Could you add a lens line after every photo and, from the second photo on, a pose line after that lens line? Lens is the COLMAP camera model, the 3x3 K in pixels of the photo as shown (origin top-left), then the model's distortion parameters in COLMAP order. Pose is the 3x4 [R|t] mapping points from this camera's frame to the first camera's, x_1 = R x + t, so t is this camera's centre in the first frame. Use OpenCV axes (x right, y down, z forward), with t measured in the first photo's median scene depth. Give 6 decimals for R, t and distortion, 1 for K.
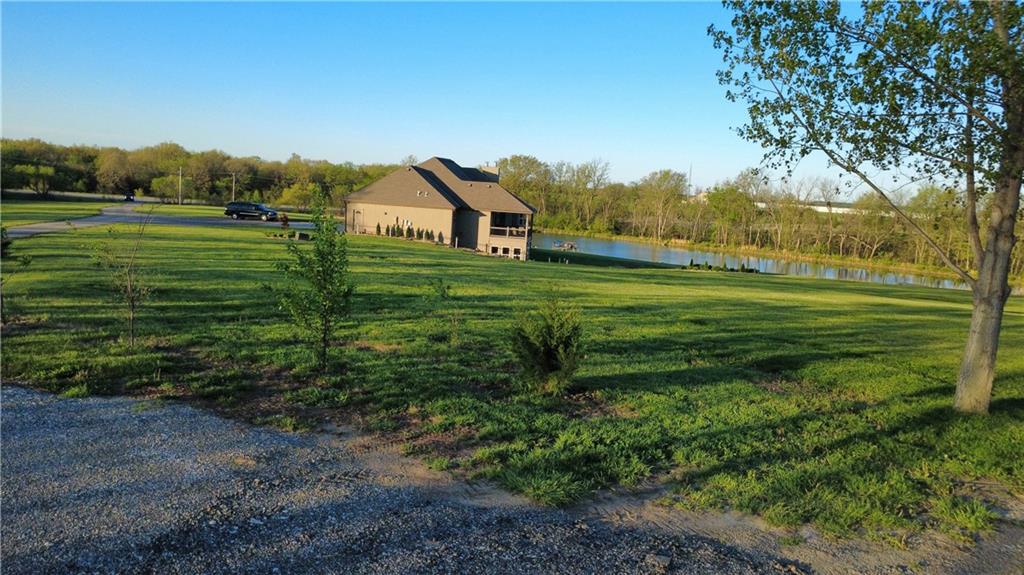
lens RADIAL K [[749.7, 0, 512.0], [0, 749.7, 287.5], [0, 0, 1]] dist [-0.002208, 0.007563]
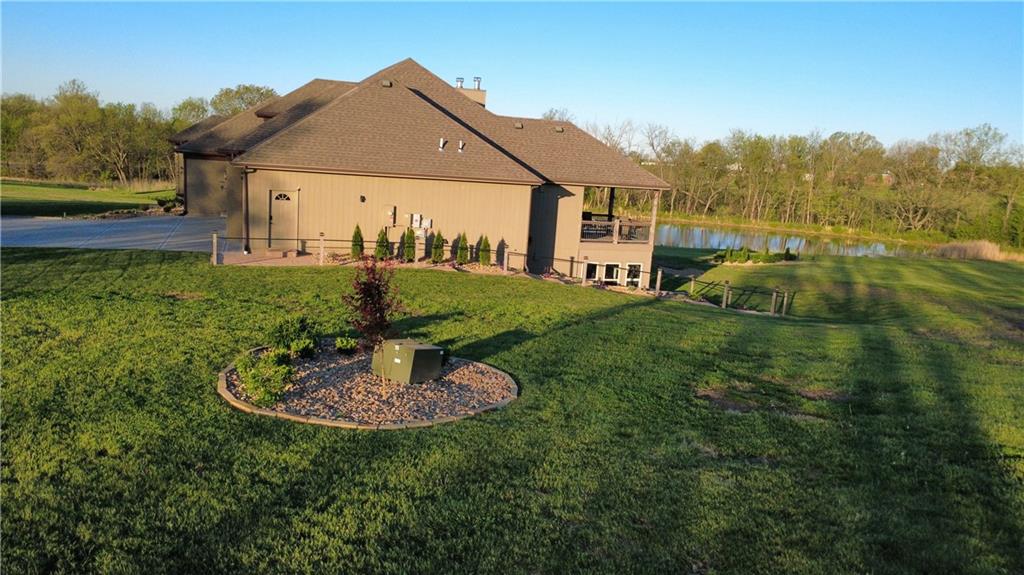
lens RADIAL K [[749.7, 0, 512.0], [0, 749.7, 287.5], [0, 0, 1]] dist [-0.002208, 0.007563]
pose [[0.893900, -0.084165, 0.440294, -0.265860], [0.051956, 0.995049, 0.084727, -0.081013], [-0.445245, -0.052861, 0.893847, 0.618909]]
